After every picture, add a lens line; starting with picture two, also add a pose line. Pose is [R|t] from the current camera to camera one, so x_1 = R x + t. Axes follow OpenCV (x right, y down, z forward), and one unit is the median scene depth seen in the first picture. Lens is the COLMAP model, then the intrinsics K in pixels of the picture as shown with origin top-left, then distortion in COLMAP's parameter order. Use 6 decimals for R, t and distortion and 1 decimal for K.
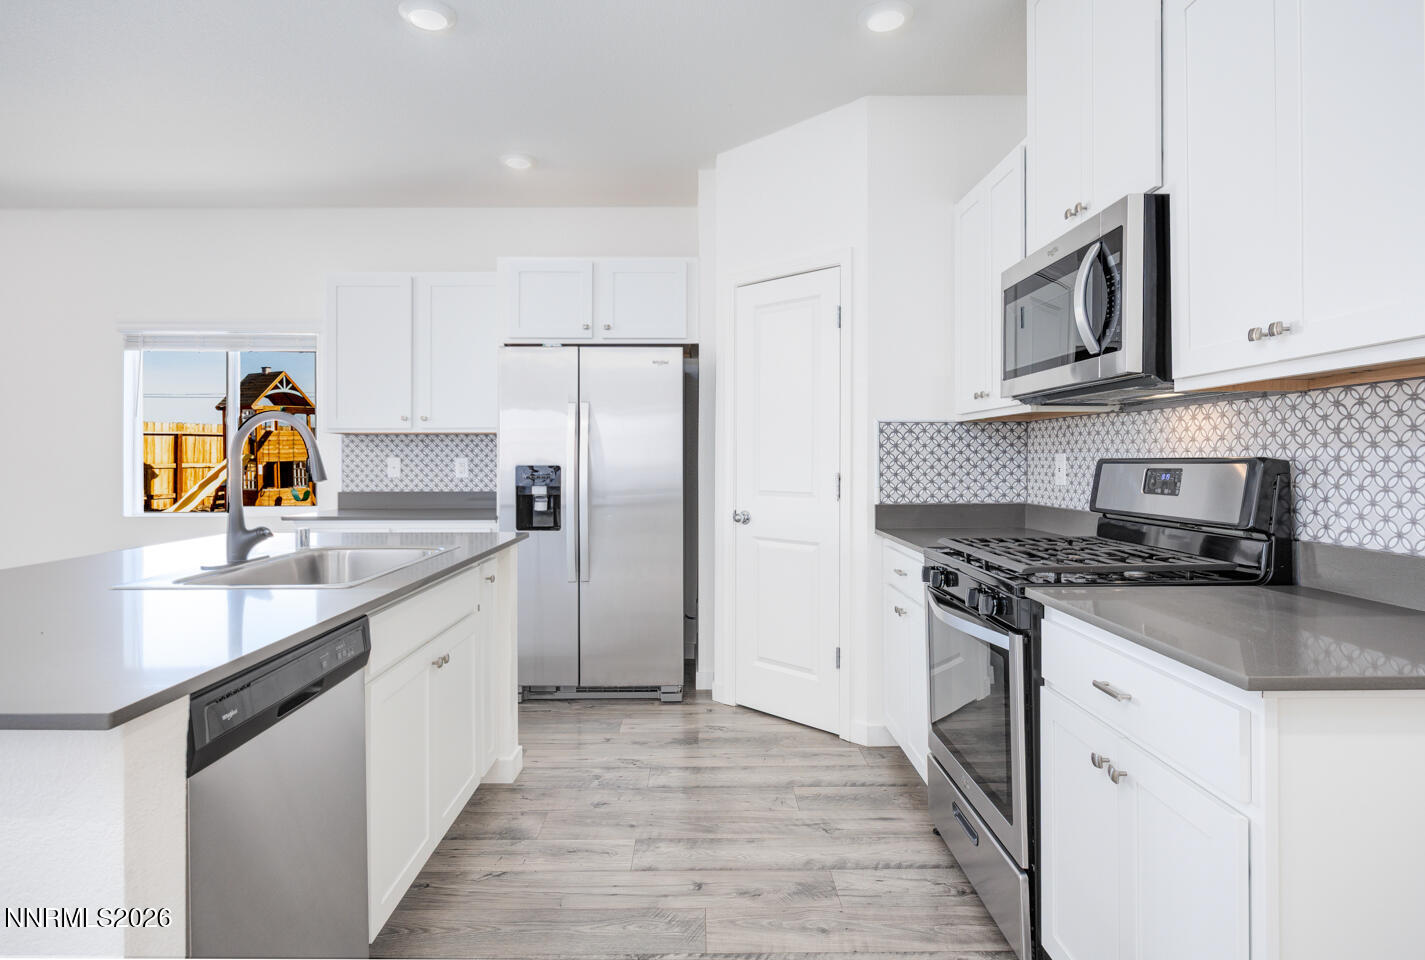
lens RADIAL K [[780.8, 0, 713.2], [0, 780.8, 448.7], [0, 0, 1]] dist [-0.002623, -0.000237]
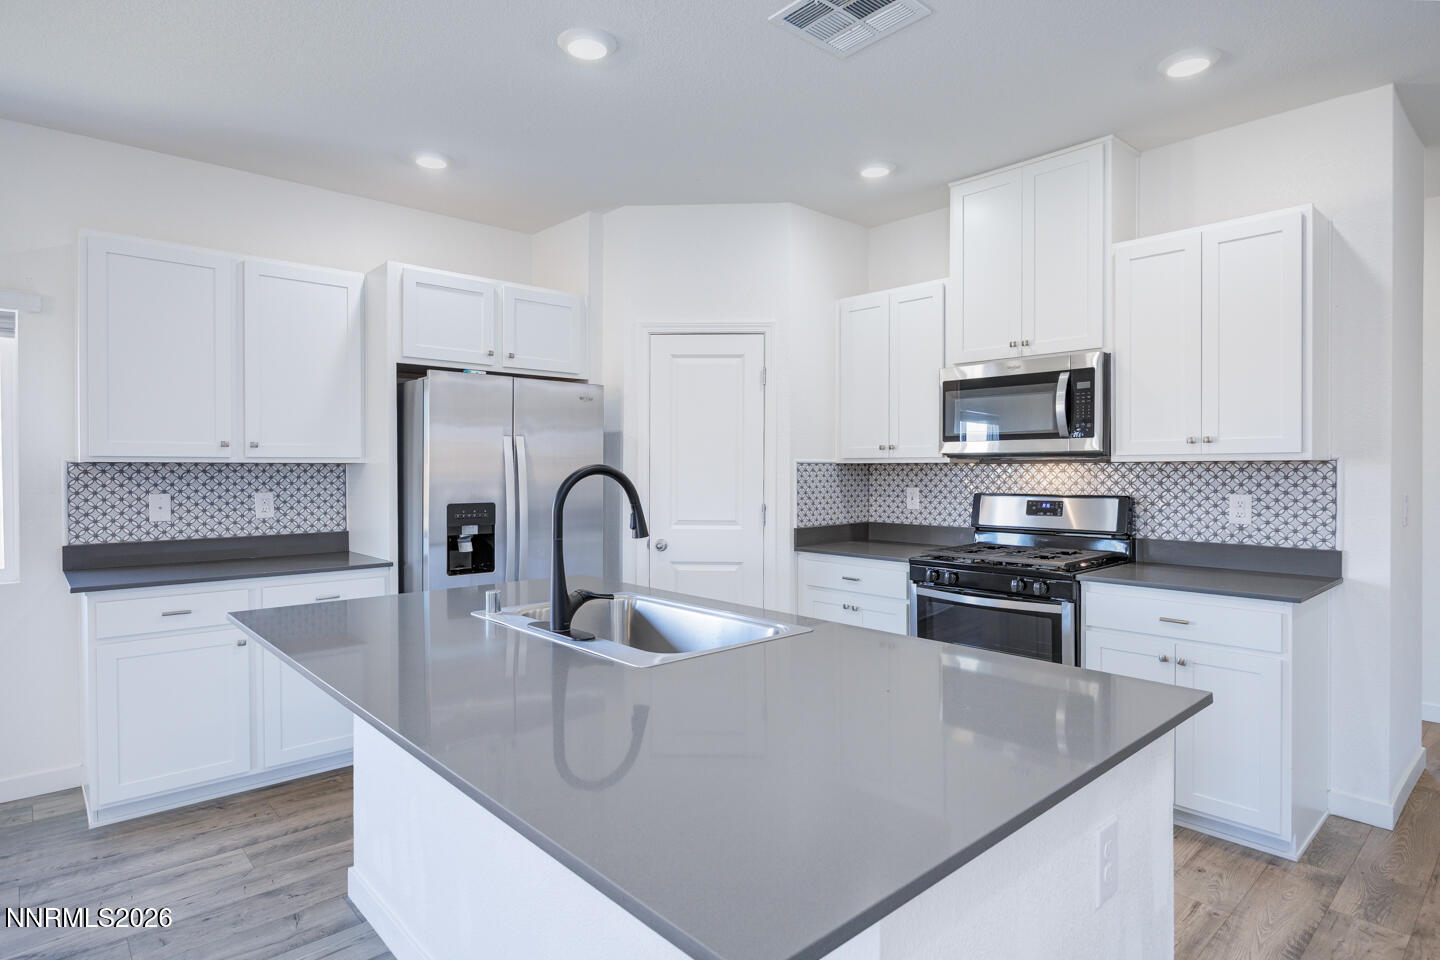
lens RADIAL K [[775.9, 0, 720.0], [0, 775.9, 480.0], [0, 0, 1]] dist [-0.003480, -0.000425]
pose [[0.735154, -0.008254, 0.677850, -0.735936], [-0.010301, 0.999674, 0.023345, -0.034875], [-0.677822, -0.024144, 0.734830, 0.156858]]
